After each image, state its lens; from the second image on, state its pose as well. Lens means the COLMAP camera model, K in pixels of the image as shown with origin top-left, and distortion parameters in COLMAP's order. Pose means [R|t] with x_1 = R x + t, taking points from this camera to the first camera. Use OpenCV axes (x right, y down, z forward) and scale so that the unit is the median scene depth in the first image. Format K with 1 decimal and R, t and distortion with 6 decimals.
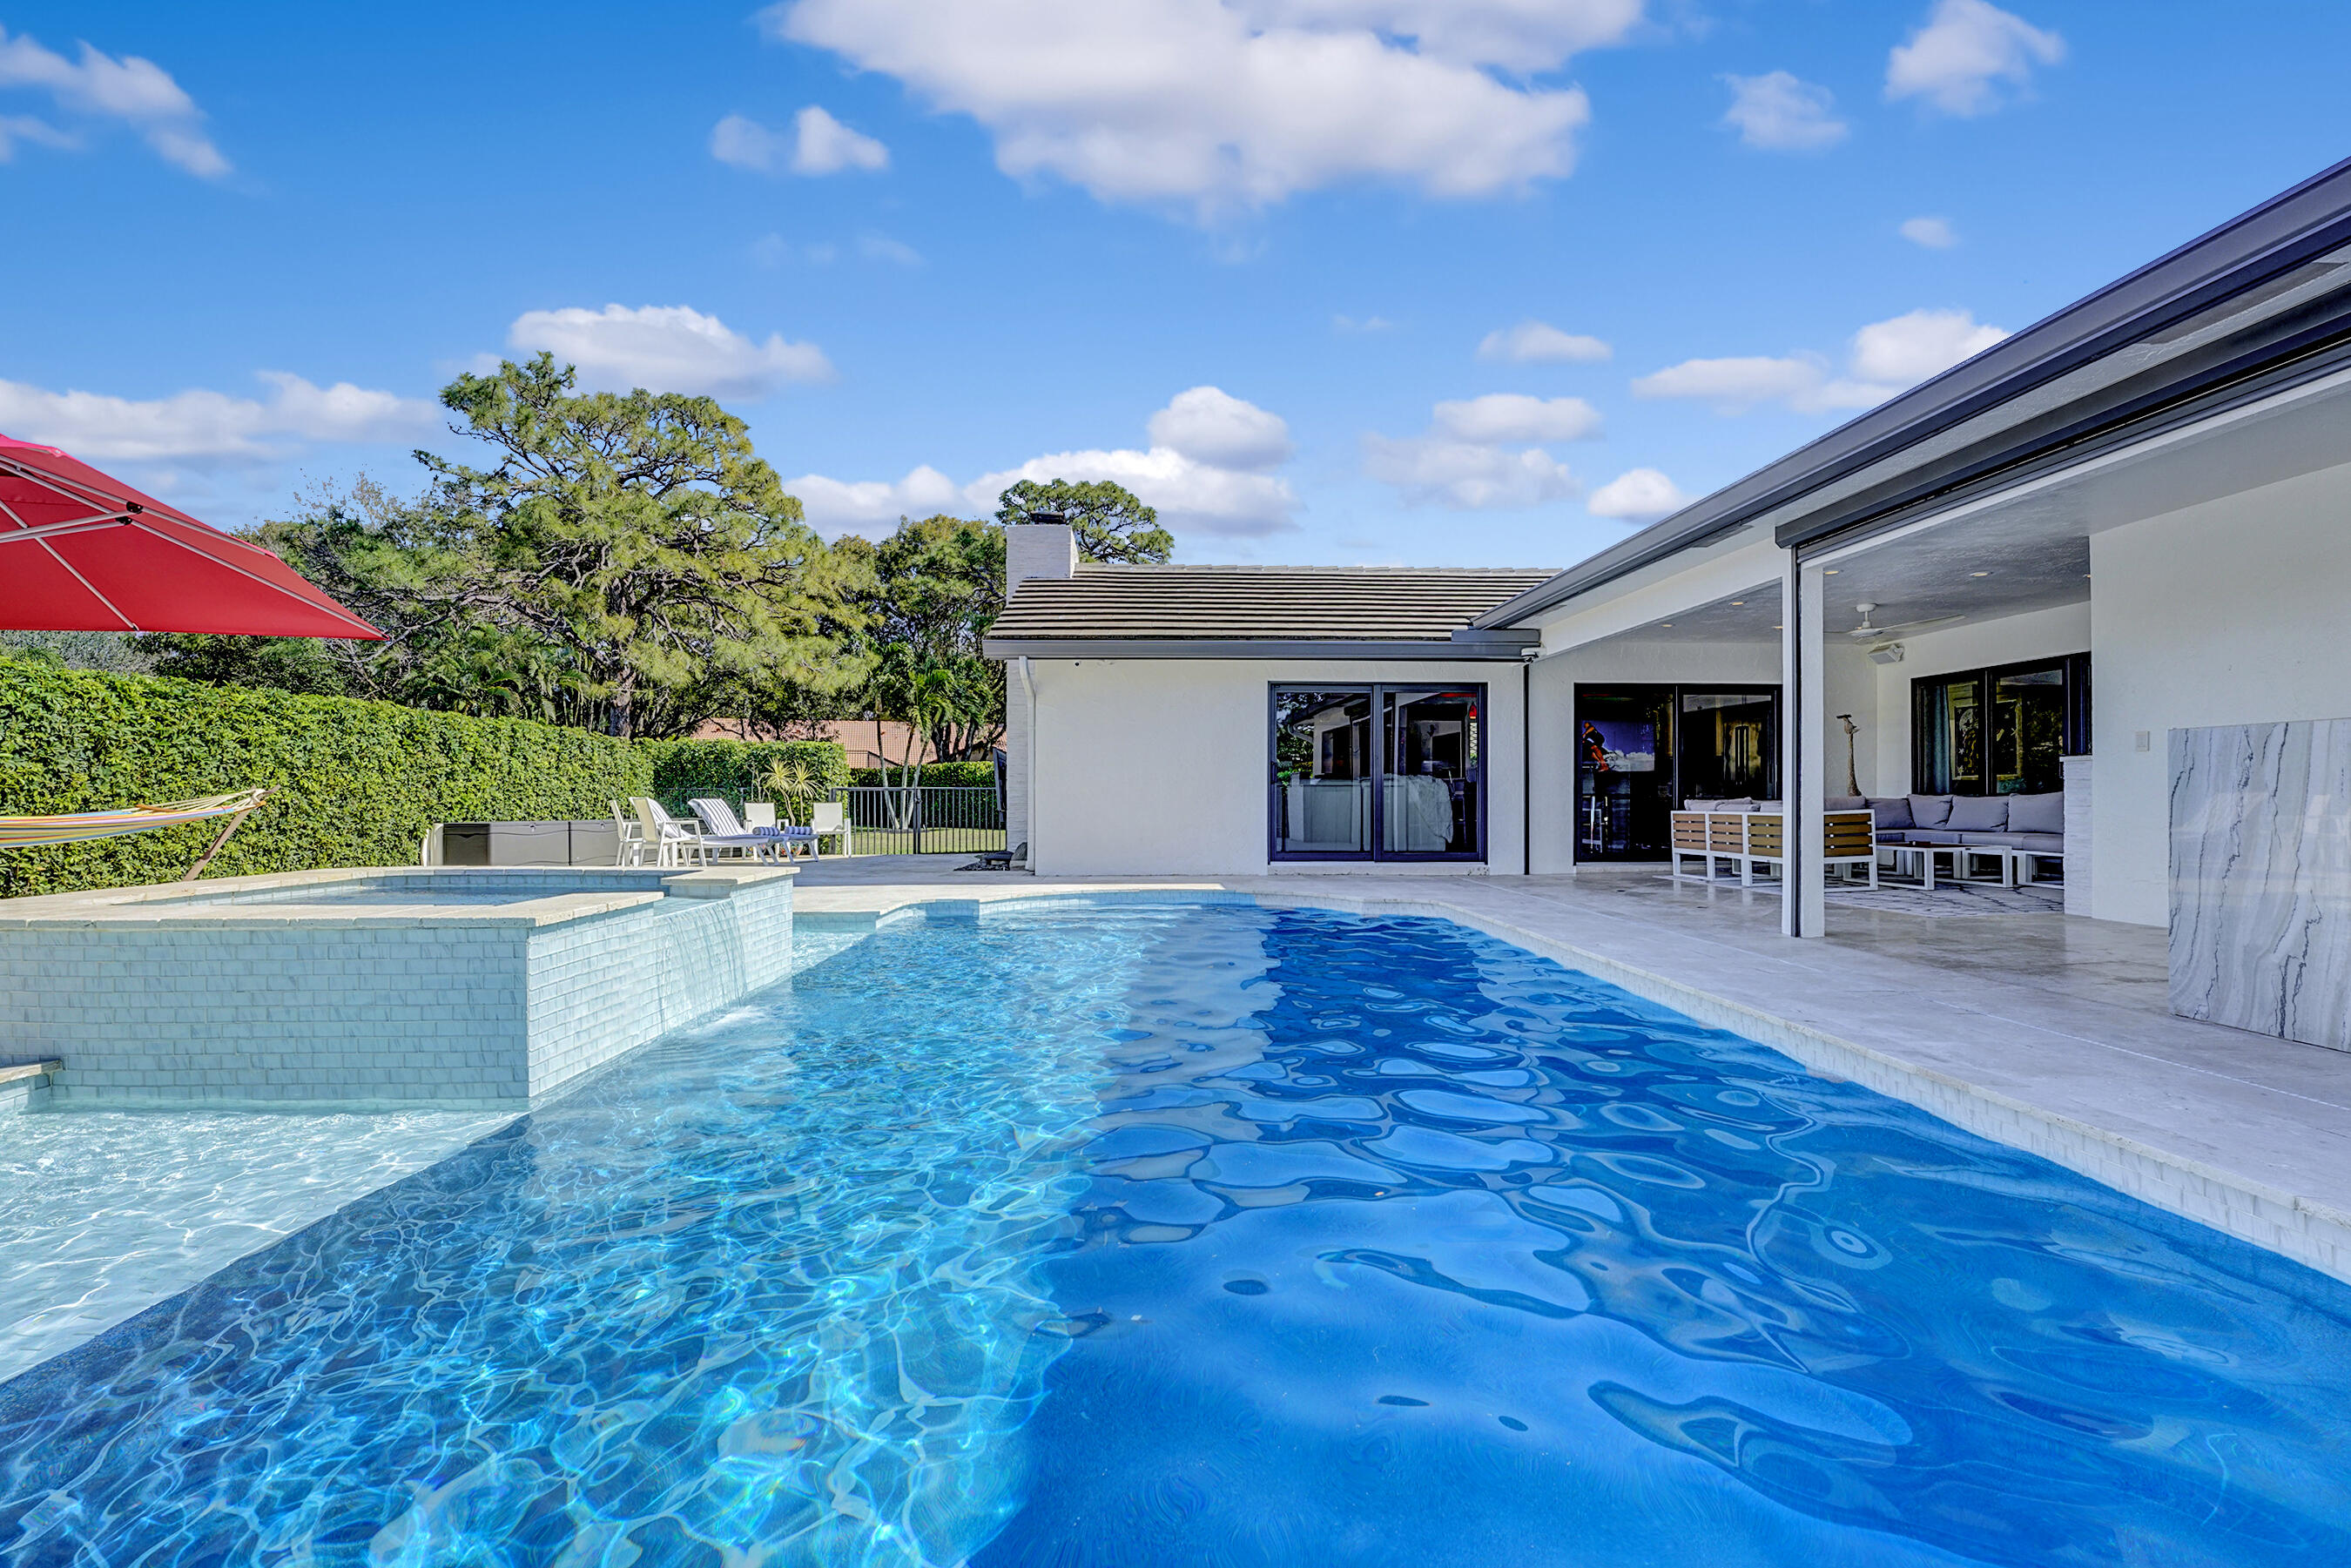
lens RADIAL K [[961.9, 0, 1175.5], [0, 961.9, 784.0], [0, 0, 1]] dist [-0.001434, -0.000046]
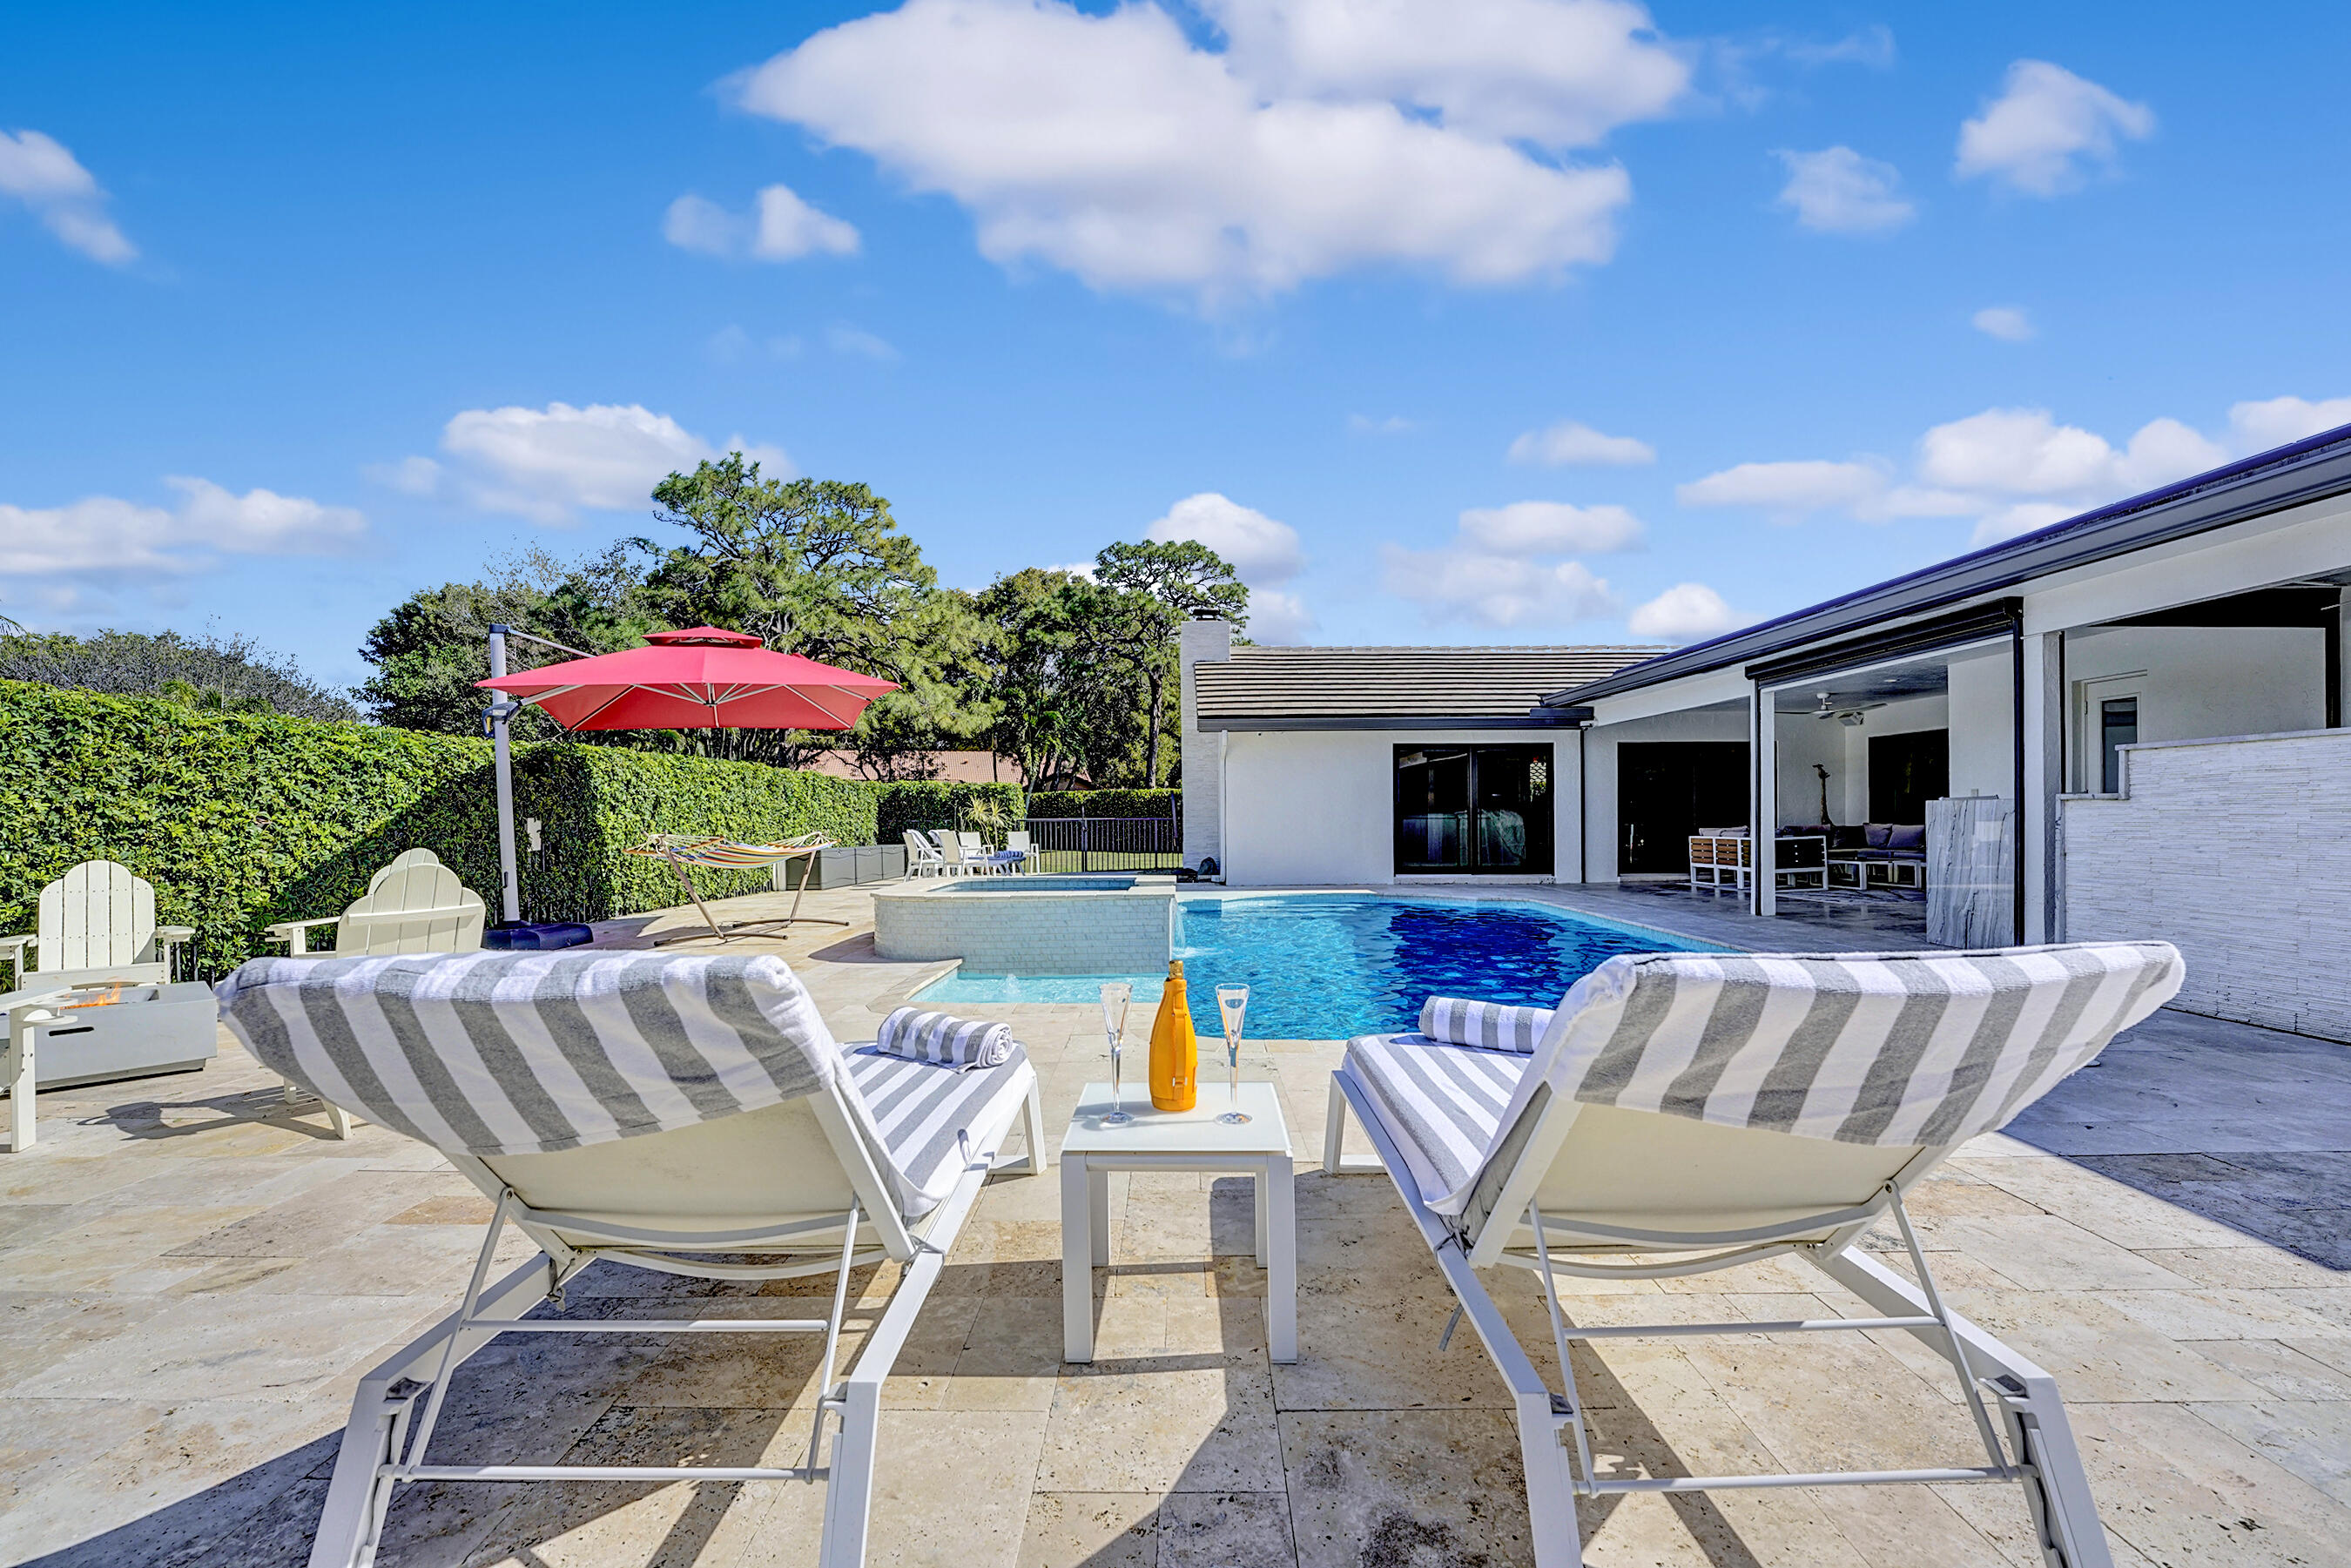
lens RADIAL K [[955.0, 0, 1181.3], [0, 955.0, 809.0], [0, 0, 1]] dist [0.000008, -0.000004]
pose [[0.999561, -0.007046, -0.028765, -0.166546], [0.007193, 0.999962, 0.005018, -0.021987], [0.028728, -0.005223, 0.999574, -0.374755]]
